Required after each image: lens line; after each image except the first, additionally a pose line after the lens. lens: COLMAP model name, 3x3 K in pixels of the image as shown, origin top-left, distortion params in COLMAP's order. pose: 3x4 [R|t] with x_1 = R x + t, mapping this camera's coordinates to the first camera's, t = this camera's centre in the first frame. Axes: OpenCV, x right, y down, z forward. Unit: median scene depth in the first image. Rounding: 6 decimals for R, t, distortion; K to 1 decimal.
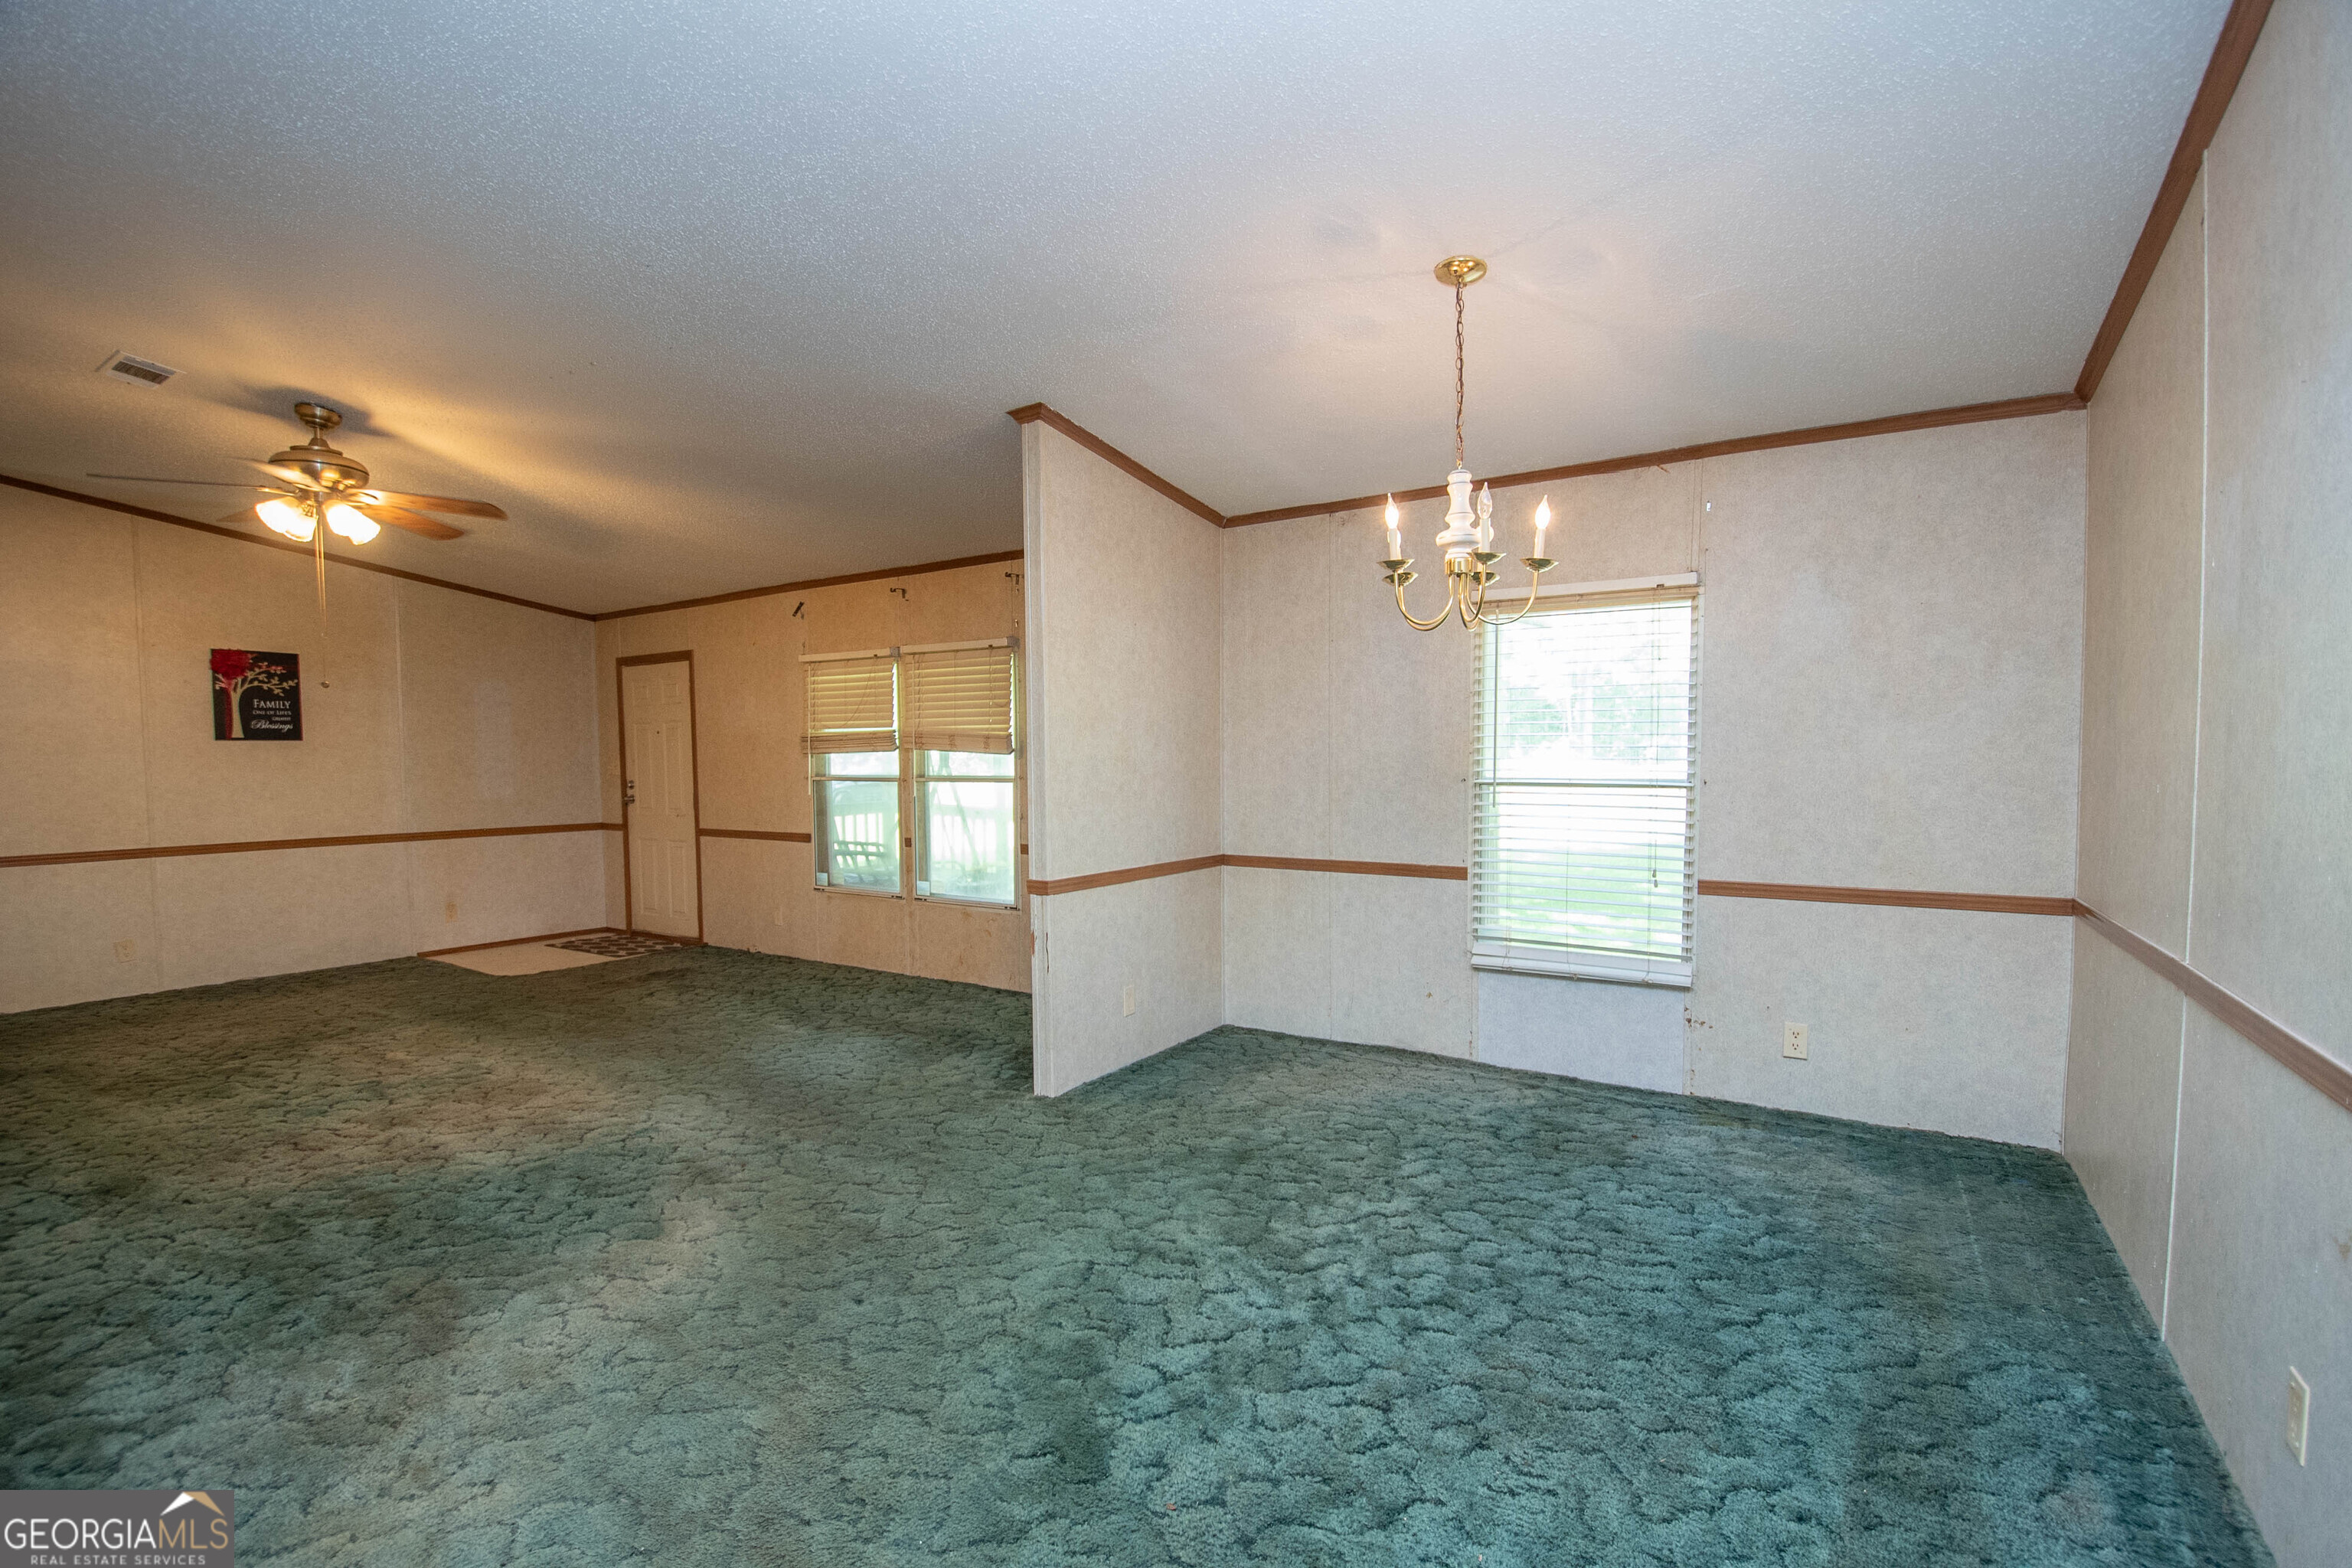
lens RADIAL K [[1023.7, 0, 1178.2], [0, 1023.7, 815.4], [0, 0, 1]] dist [0.014279, -0.022541]
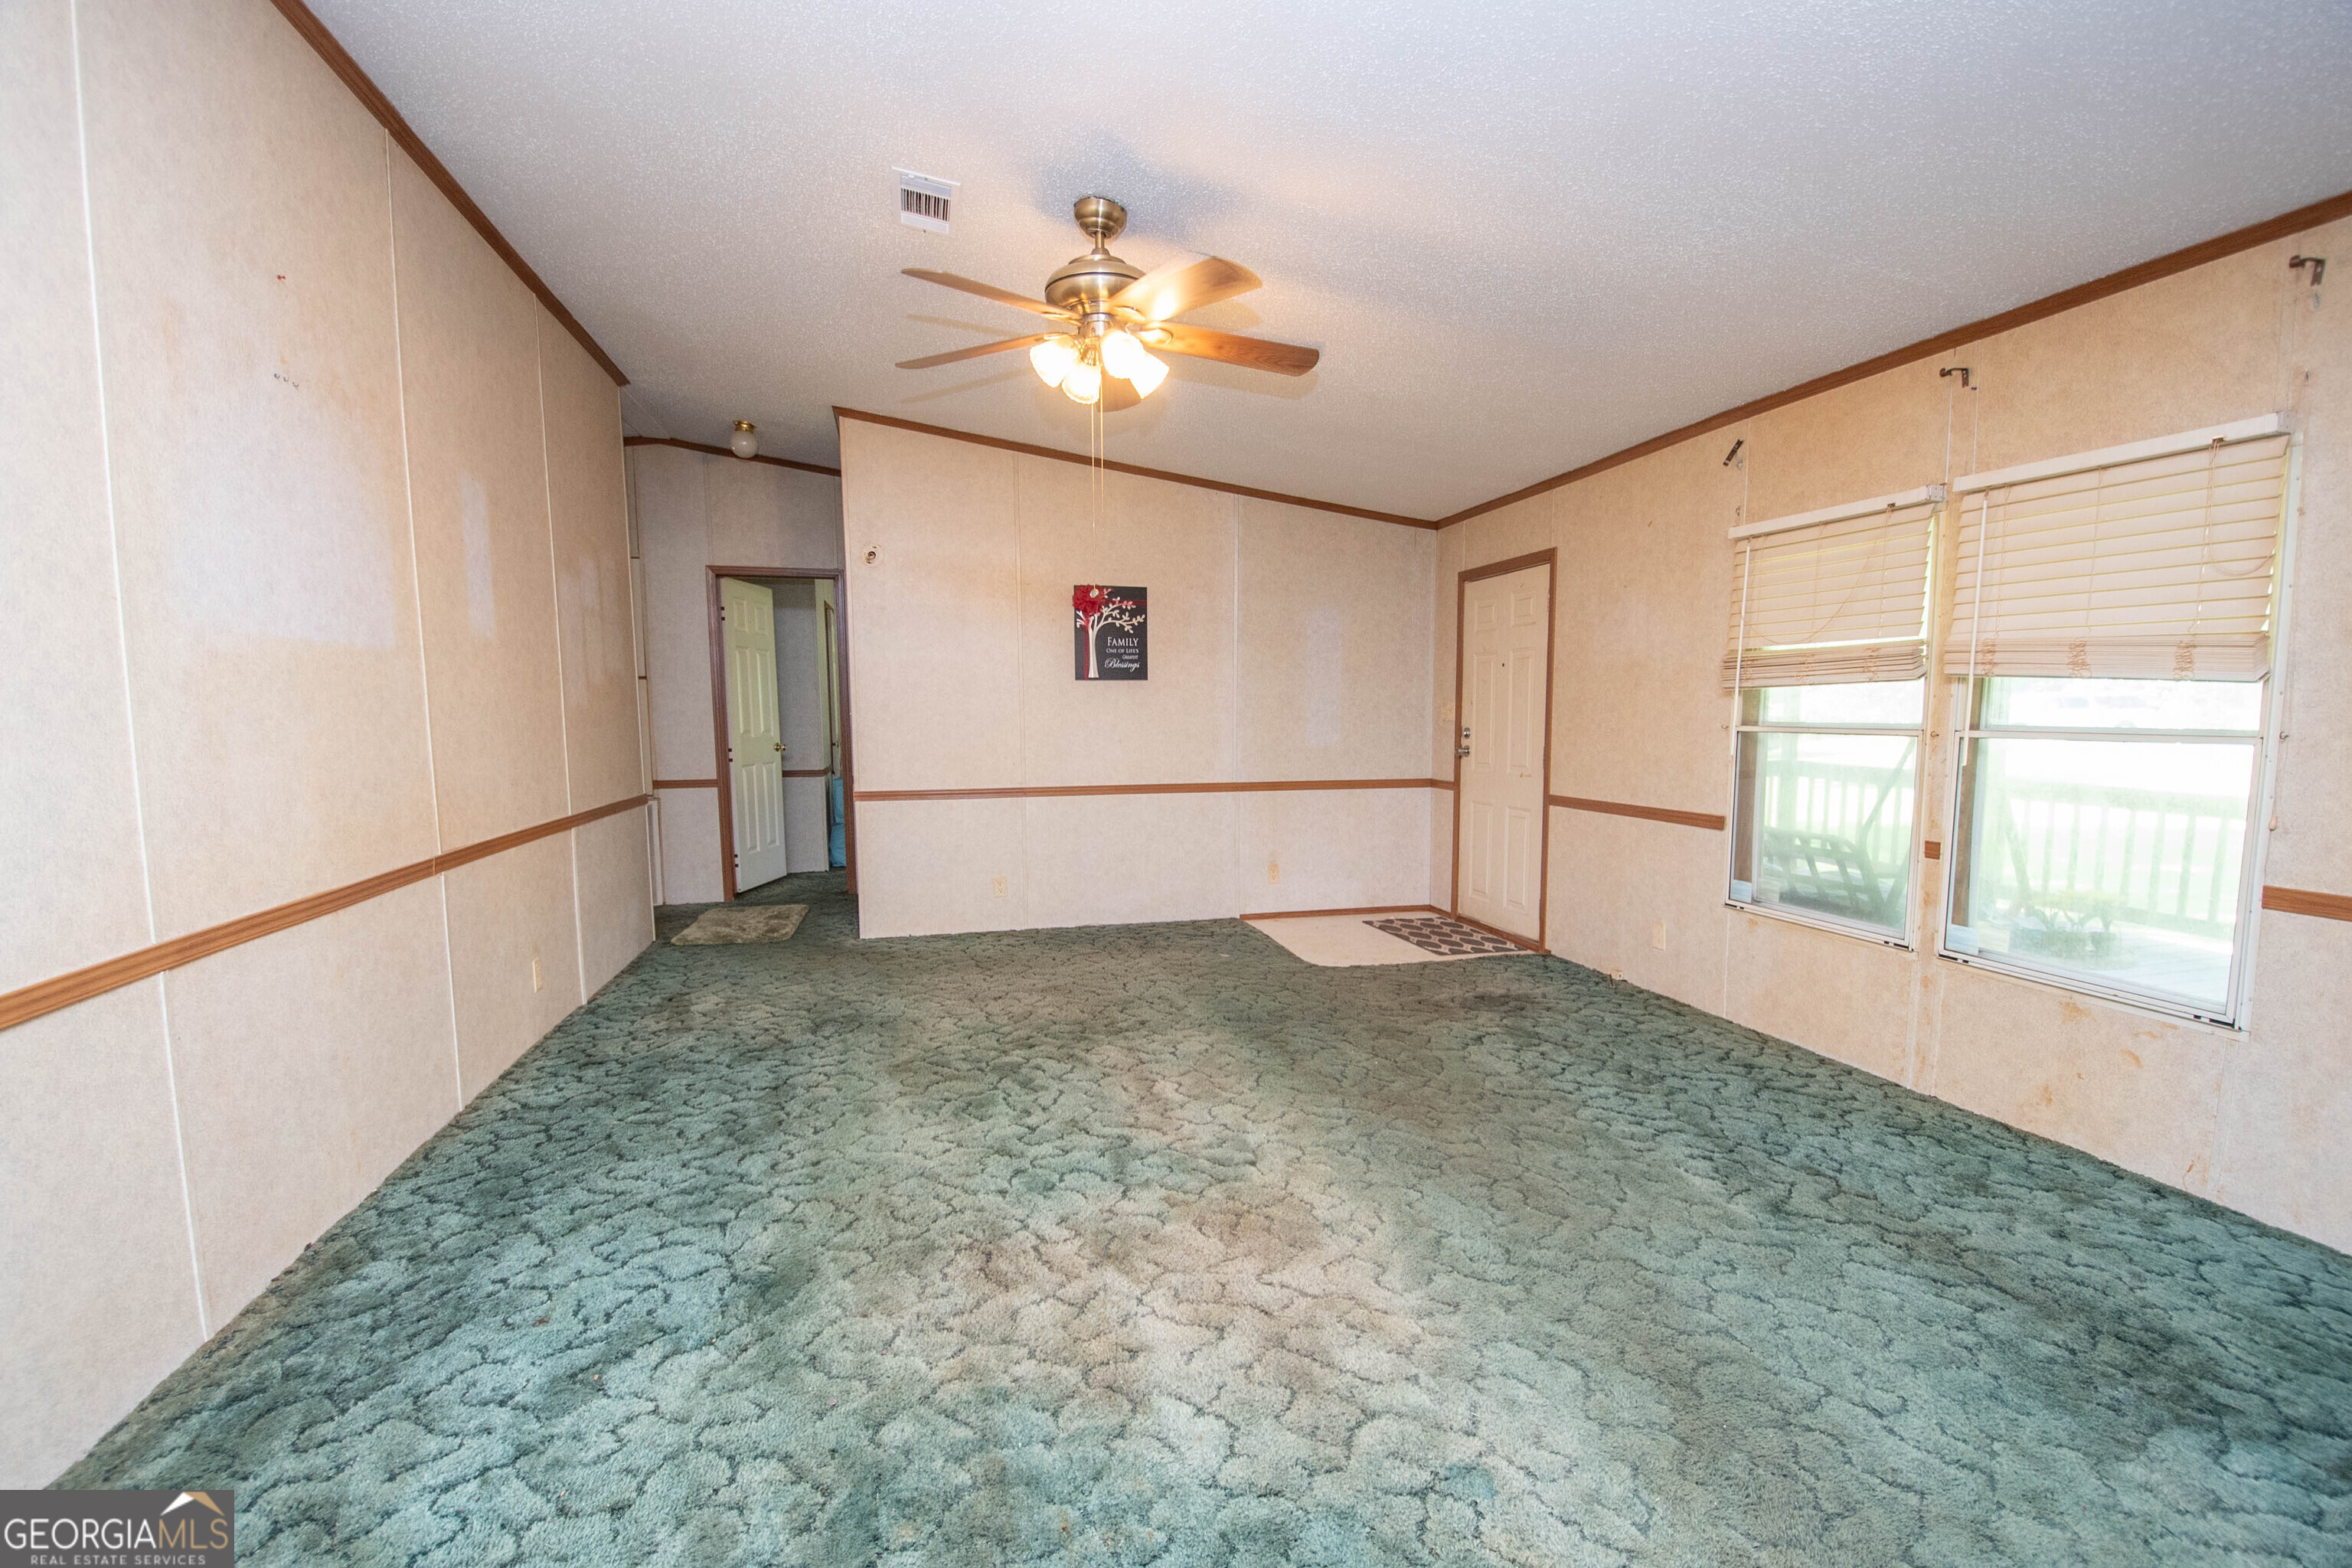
lens RADIAL K [[1023.7, 0, 1178.2], [0, 1023.7, 815.4], [0, 0, 1]] dist [0.014279, -0.022541]
pose [[0.725722, 0.072771, -0.684128, -0.187379], [-0.038514, 0.997128, 0.065209, -0.012021], [0.686909, -0.020975, 0.726441, 0.340770]]
